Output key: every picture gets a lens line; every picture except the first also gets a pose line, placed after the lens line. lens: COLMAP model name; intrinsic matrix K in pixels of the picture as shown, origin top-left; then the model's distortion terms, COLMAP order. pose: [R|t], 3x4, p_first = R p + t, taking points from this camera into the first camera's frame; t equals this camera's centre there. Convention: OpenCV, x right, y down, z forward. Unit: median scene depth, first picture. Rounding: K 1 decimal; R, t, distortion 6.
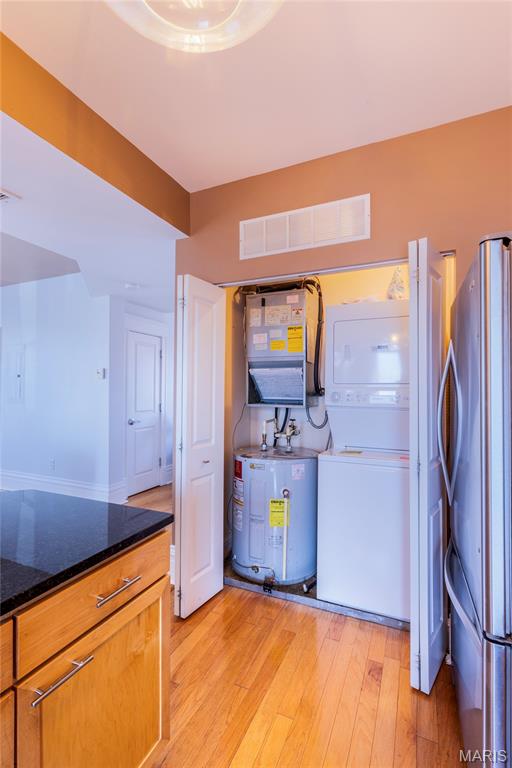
lens RADIAL K [[362.4, 0, 258.7], [0, 362.4, 388.2], [0, 0, 1]] dist [0.001388, 0.000975]
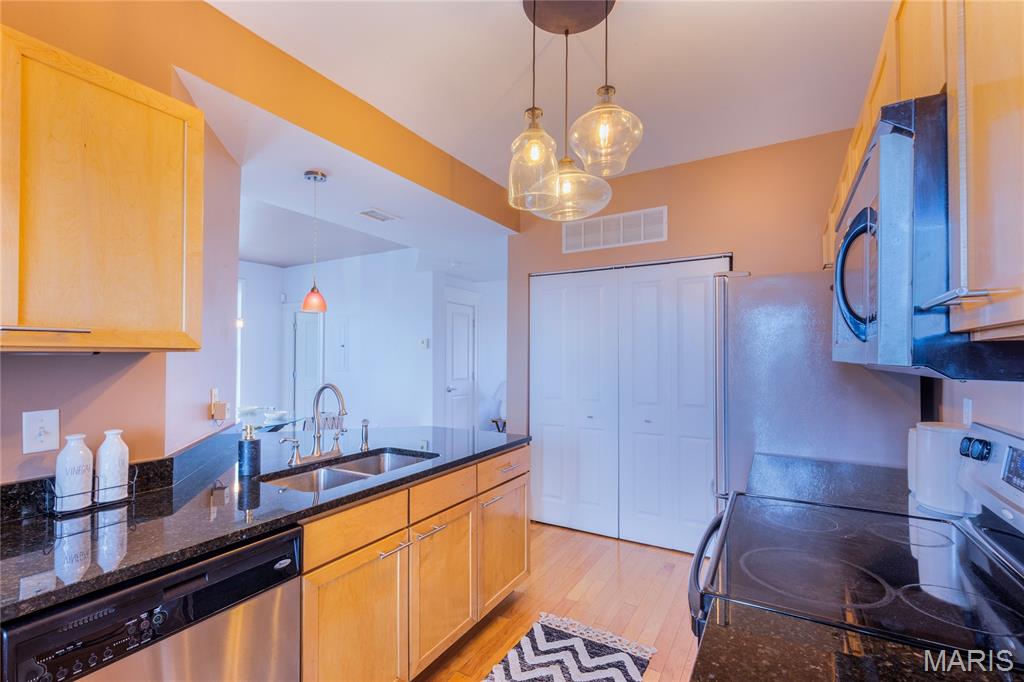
lens RADIAL K [[469.6, 0, 507.3], [0, 469.6, 355.8], [0, 0, 1]] dist [0.012694, -0.002642]
pose [[0.993908, -0.002440, -0.110189, -0.041132], [0.002446, 0.999997, -0.000082, -0.003144], [0.110189, -0.000188, 0.993911, -0.404738]]
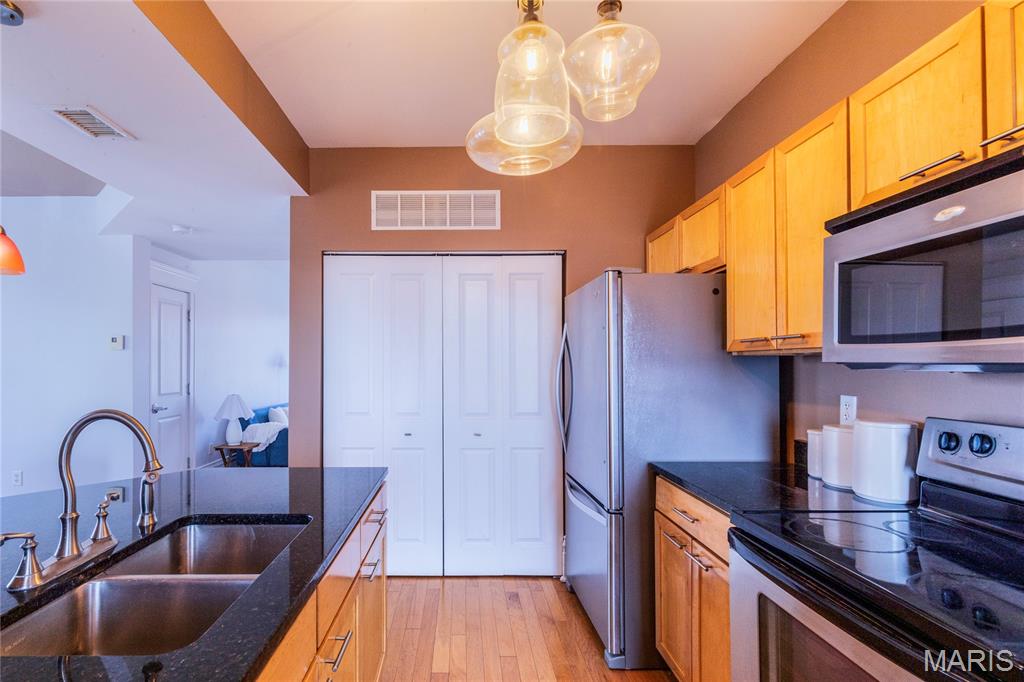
lens RADIAL K [[511.9, 0, 464.6], [0, 511.9, 363.7], [0, 0, 1]] dist [0.011355, 0.002452]
pose [[0.908911, -0.007278, 0.416927, -0.263167], [0.005254, 0.999968, 0.006002, -0.000698], [-0.416957, -0.003265, 0.908920, -0.235674]]
